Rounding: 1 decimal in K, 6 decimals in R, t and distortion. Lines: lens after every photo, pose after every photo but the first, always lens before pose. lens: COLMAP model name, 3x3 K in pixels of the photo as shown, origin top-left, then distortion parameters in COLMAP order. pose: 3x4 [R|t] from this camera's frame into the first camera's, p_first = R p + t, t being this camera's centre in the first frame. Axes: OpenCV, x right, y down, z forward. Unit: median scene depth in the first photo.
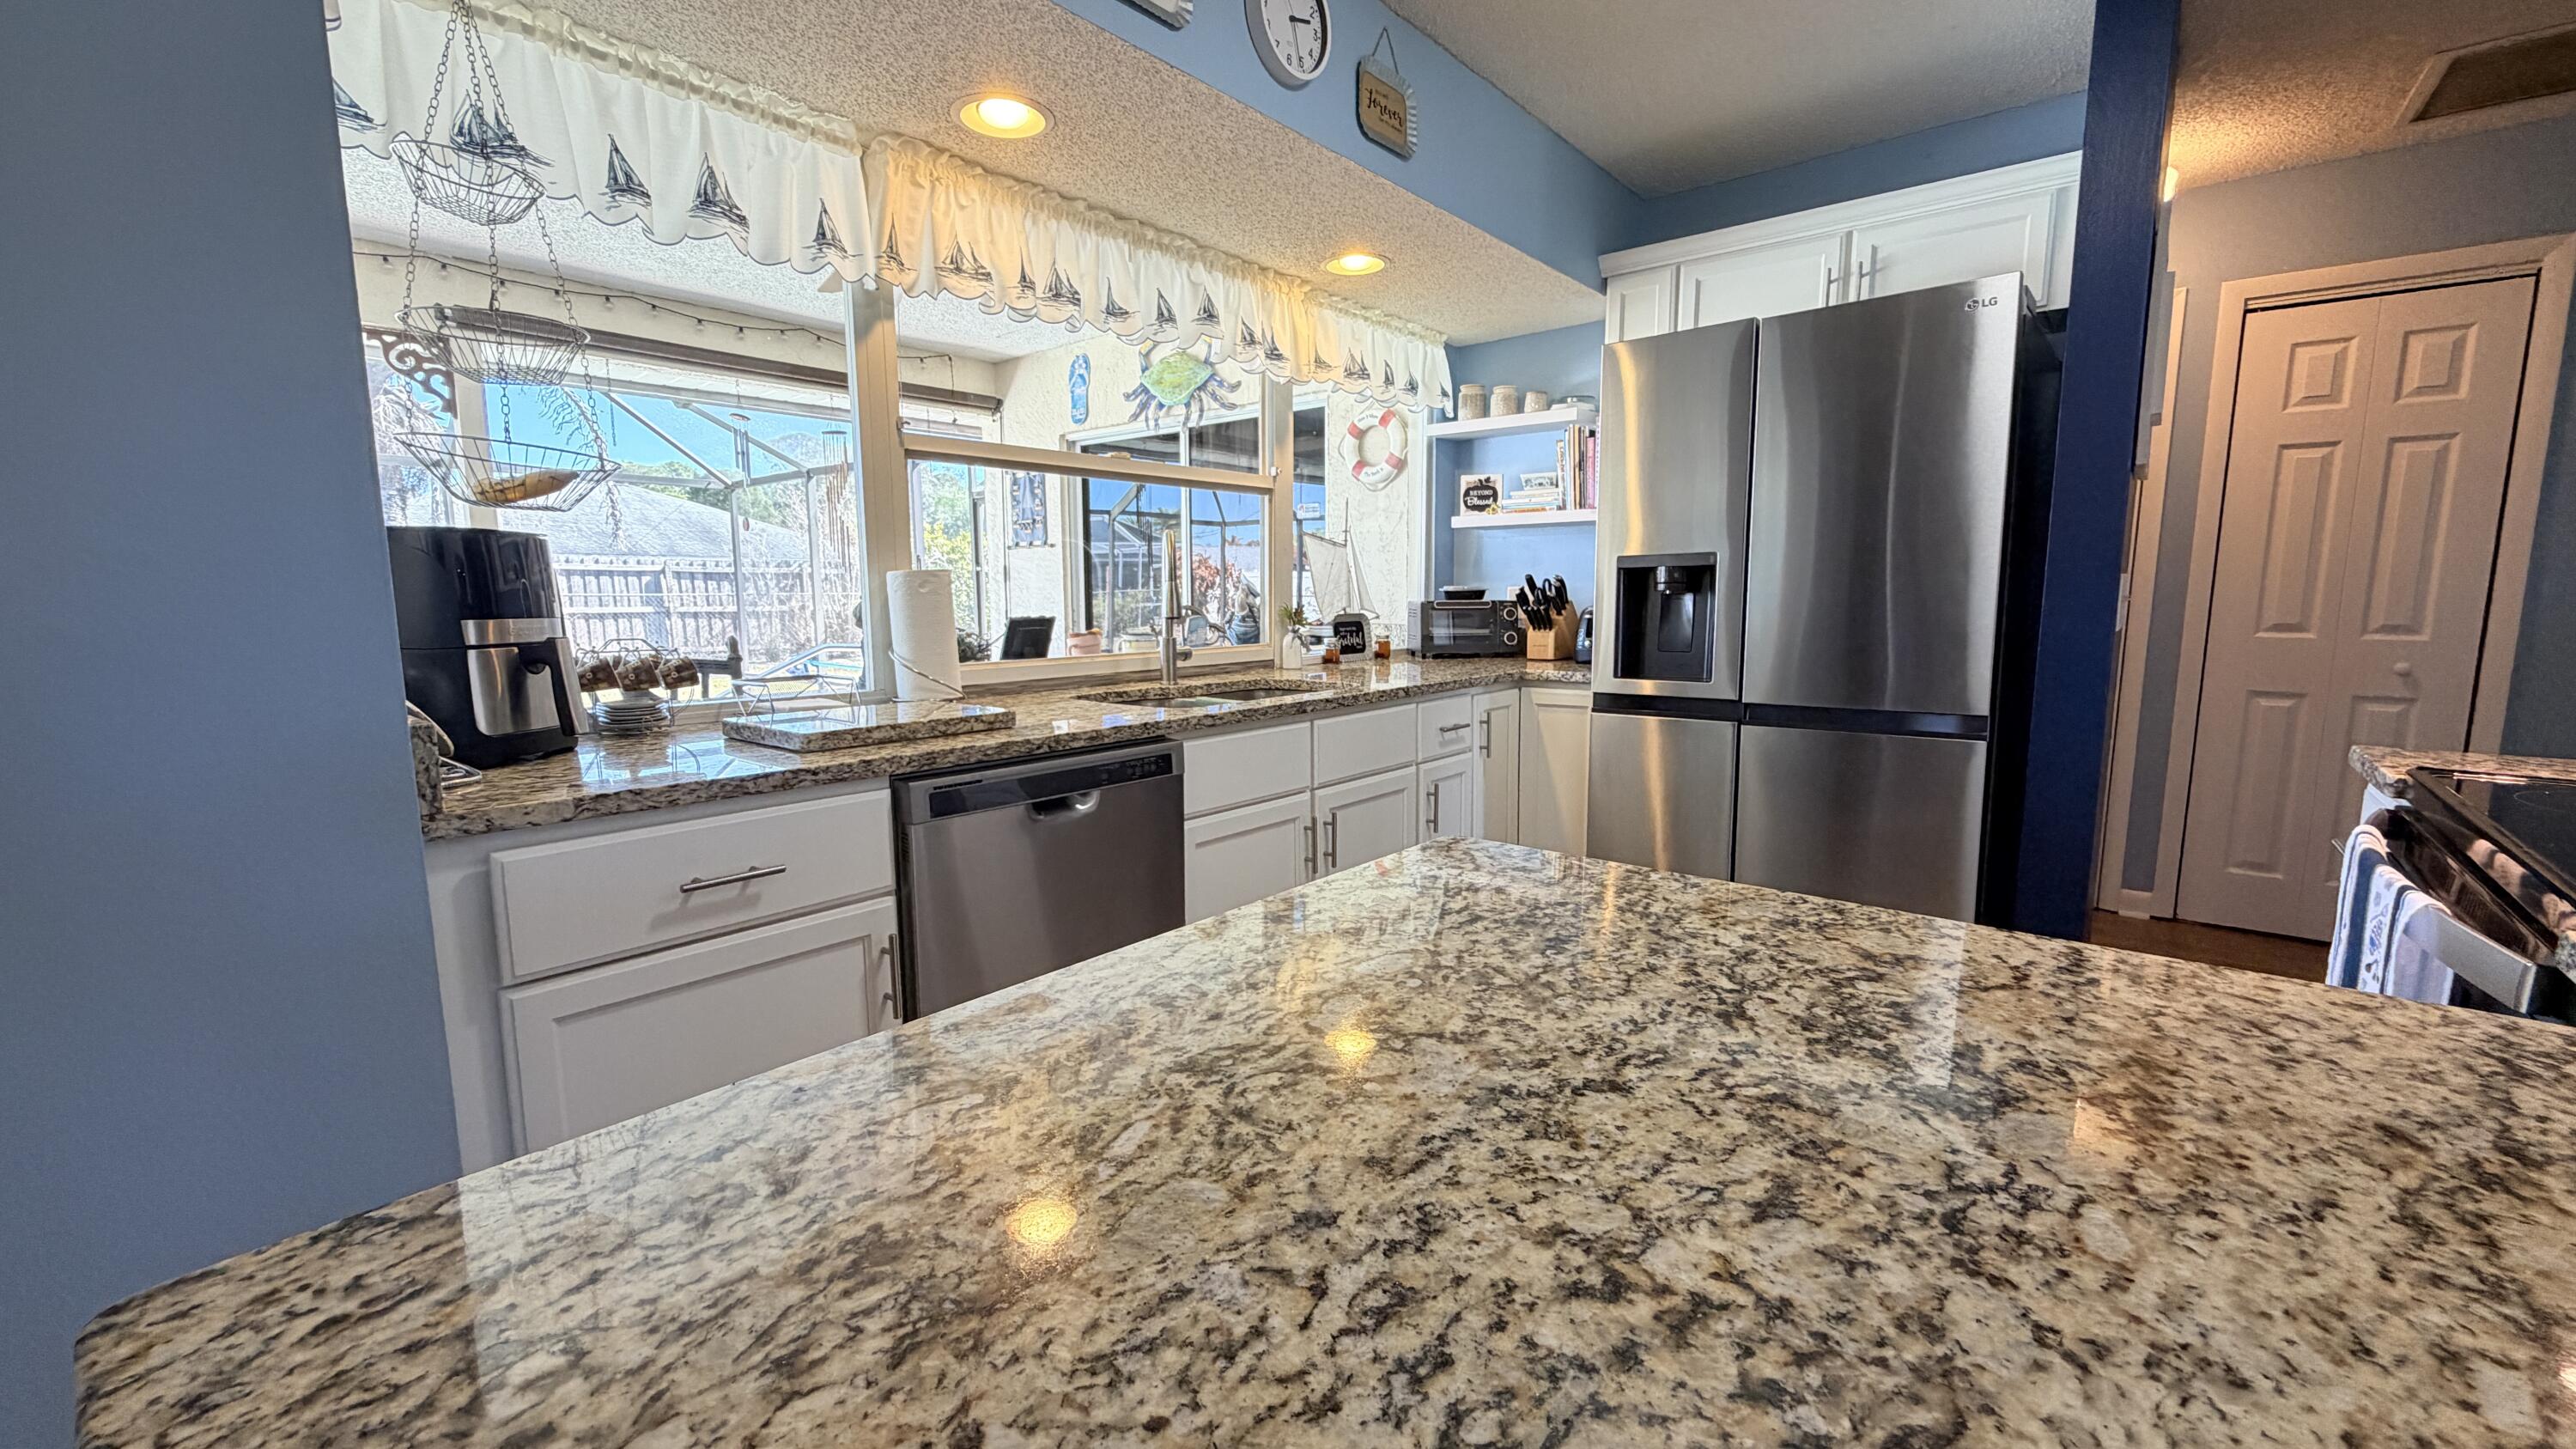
lens RADIAL K [[1023.8, 0, 1278.8], [0, 1023.8, 728.4], [0, 0, 1]] dist [-0.001154, -0.000170]
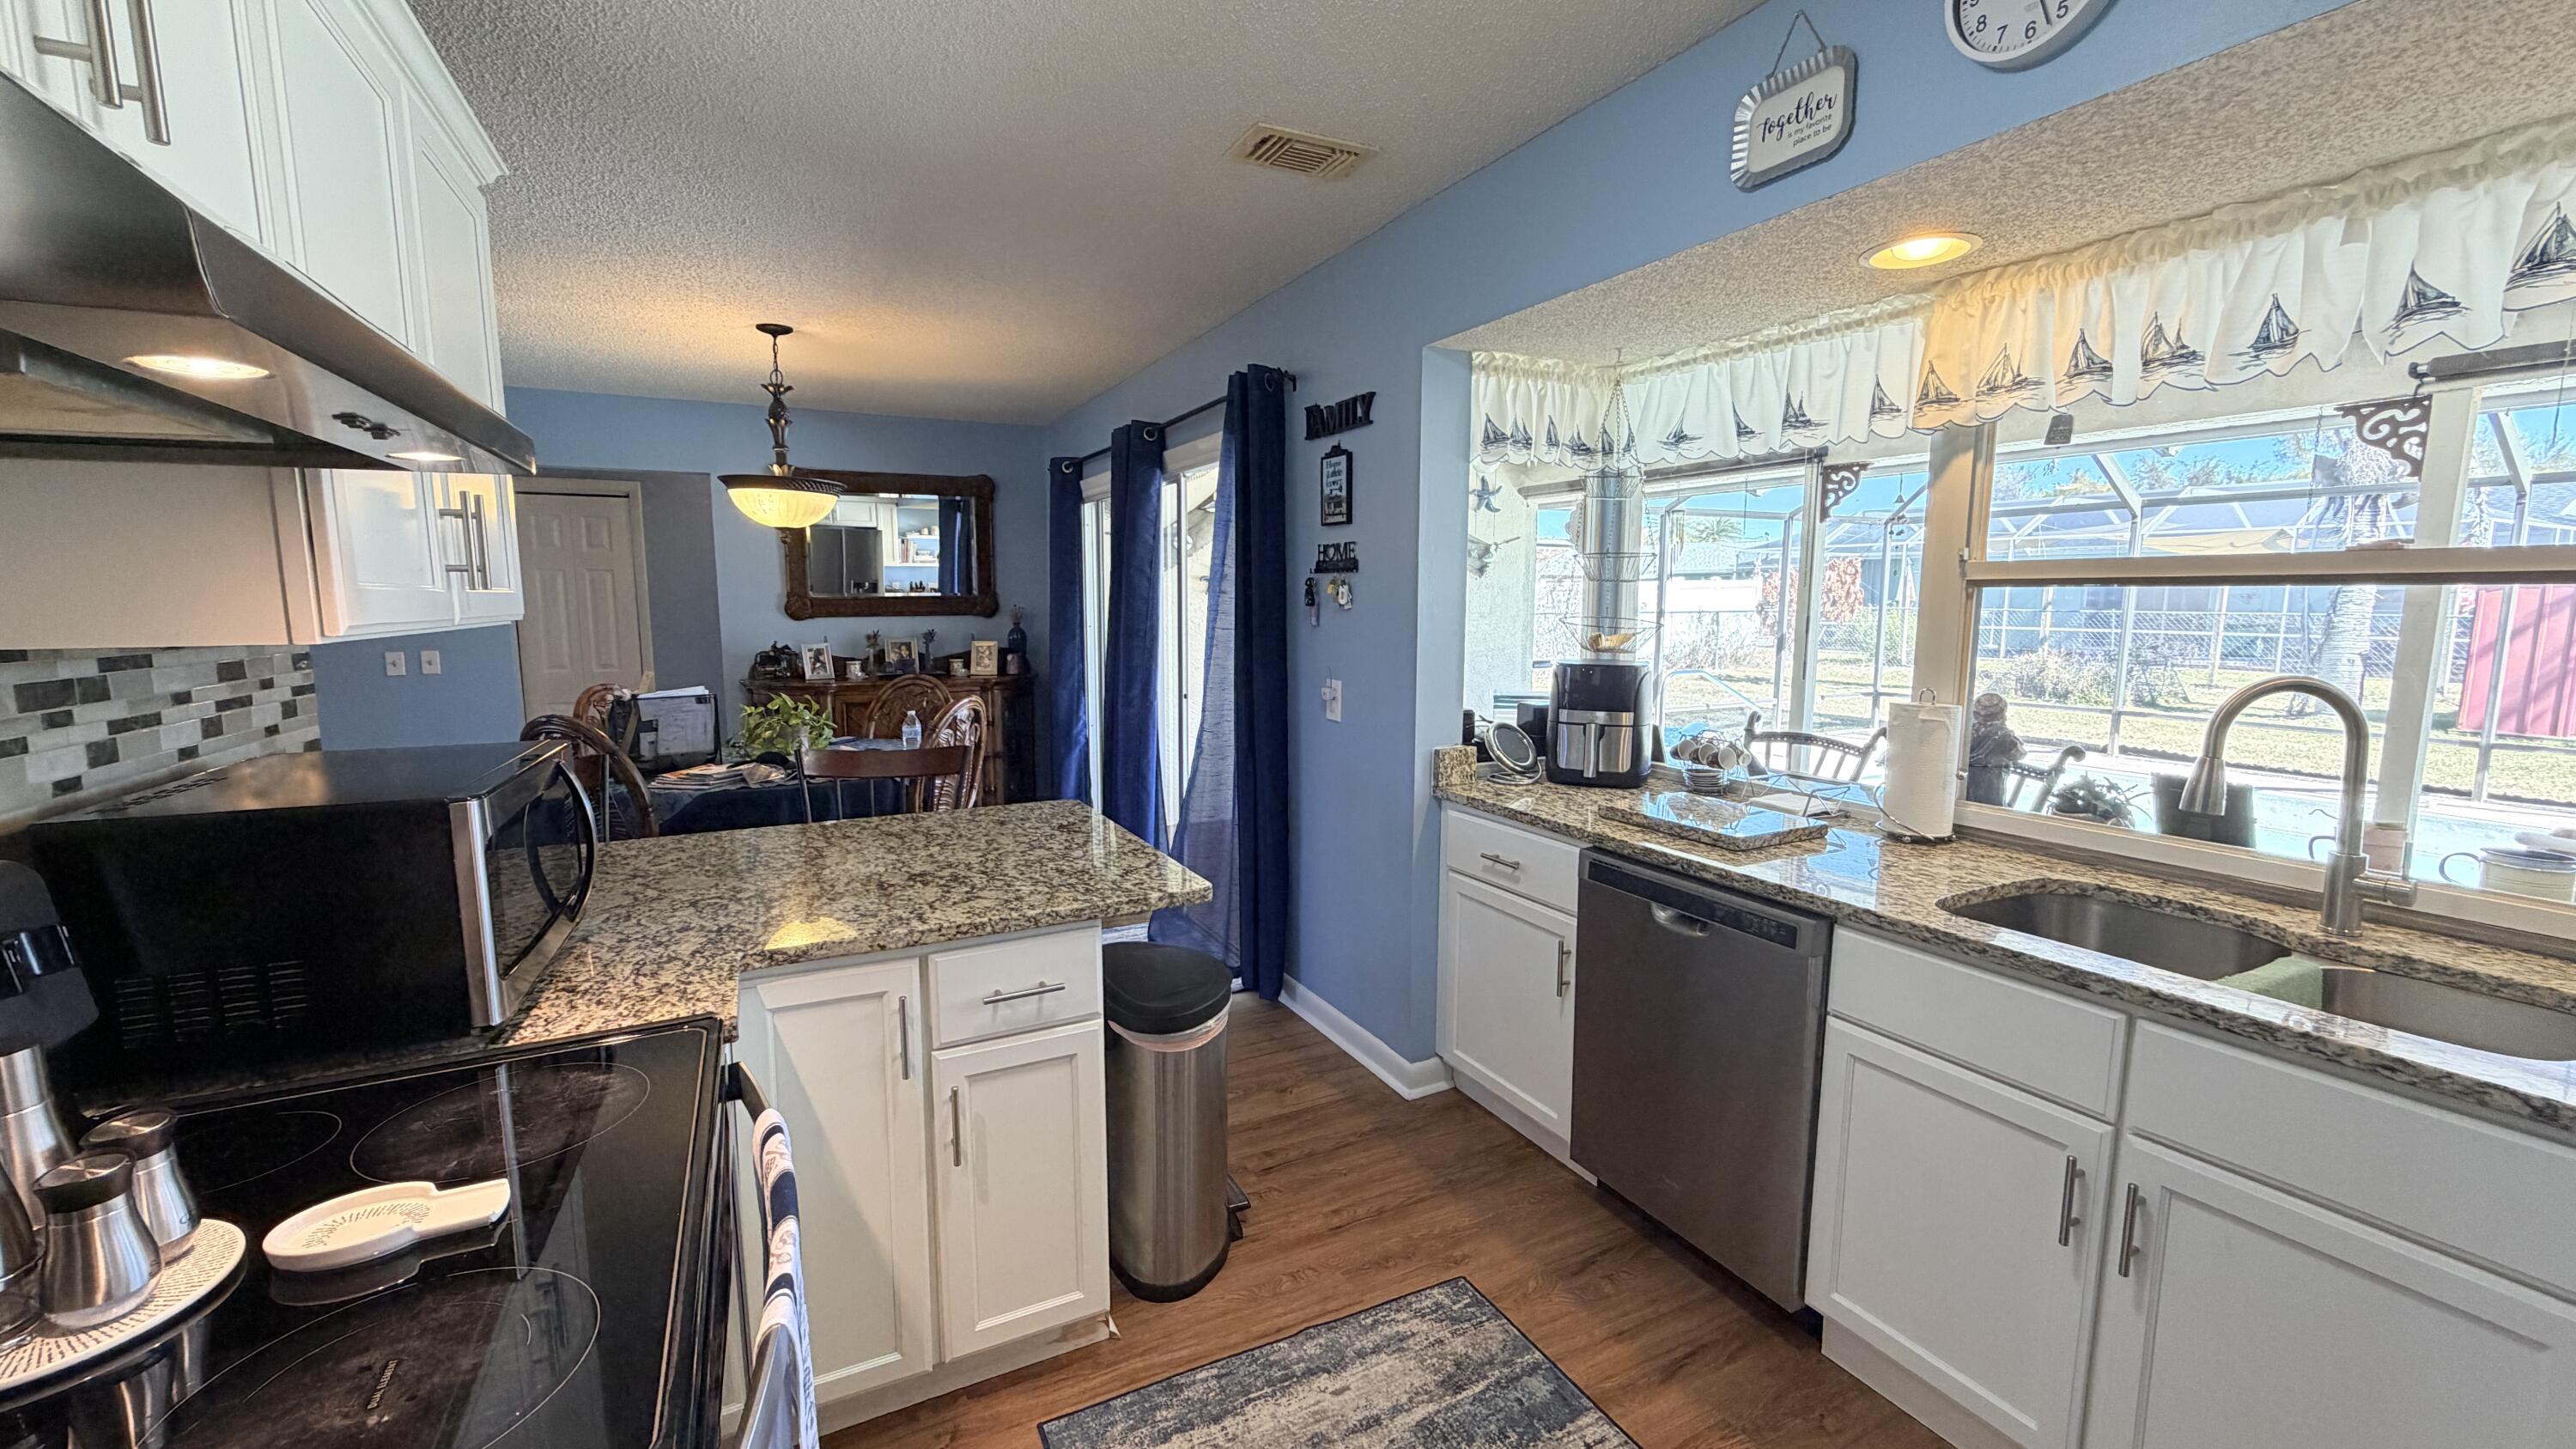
lens RADIAL K [[1023.8, 0, 1278.8], [0, 1023.8, 728.4], [0, 0, 1]] dist [-0.001154, -0.000170]
pose [[-0.386703, 0.123094, -0.913952, 0.654678], [-0.121396, 0.975633, 0.182765, -0.192438], [0.914179, 0.181626, -0.362337, 0.642812]]
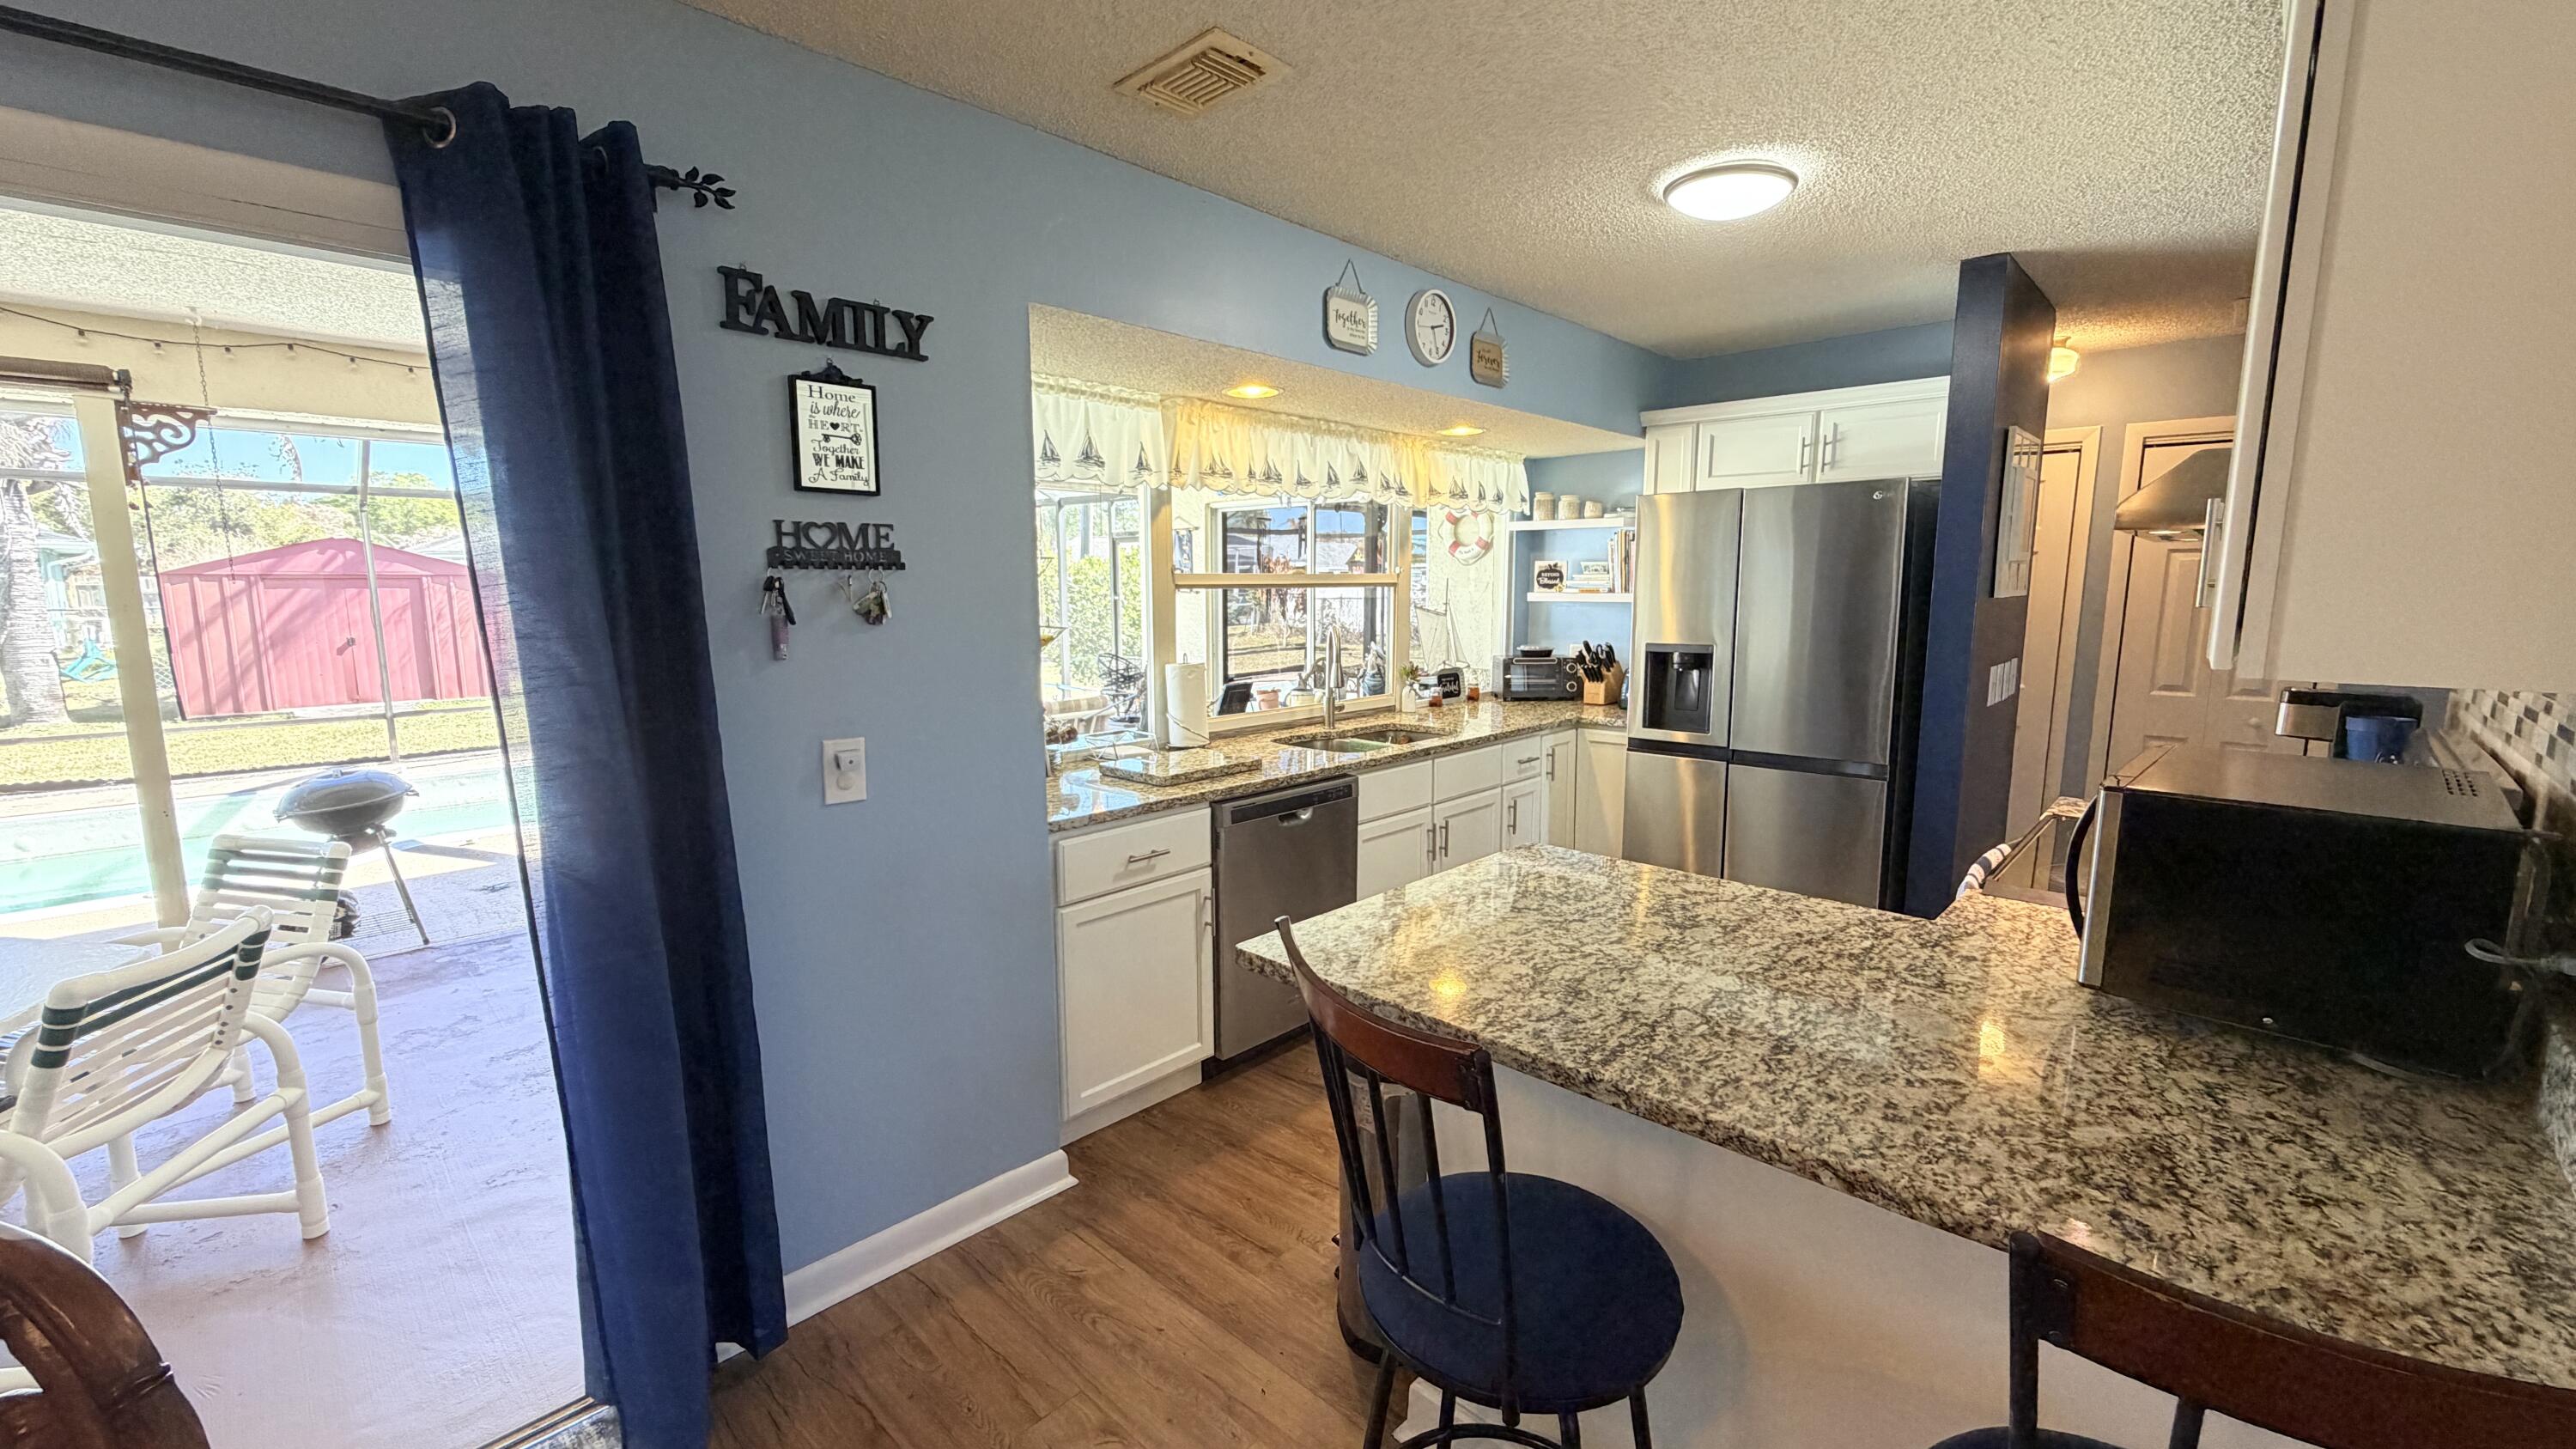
lens RADIAL K [[1023.8, 0, 1278.8], [0, 1023.8, 728.4], [0, 0, 1]] dist [-0.001154, -0.000170]
pose [[0.997870, 0.010926, -0.064312, -0.086398], [-0.010289, 0.999895, 0.010232, -0.058251], [0.064417, -0.009549, 0.997877, -0.455328]]
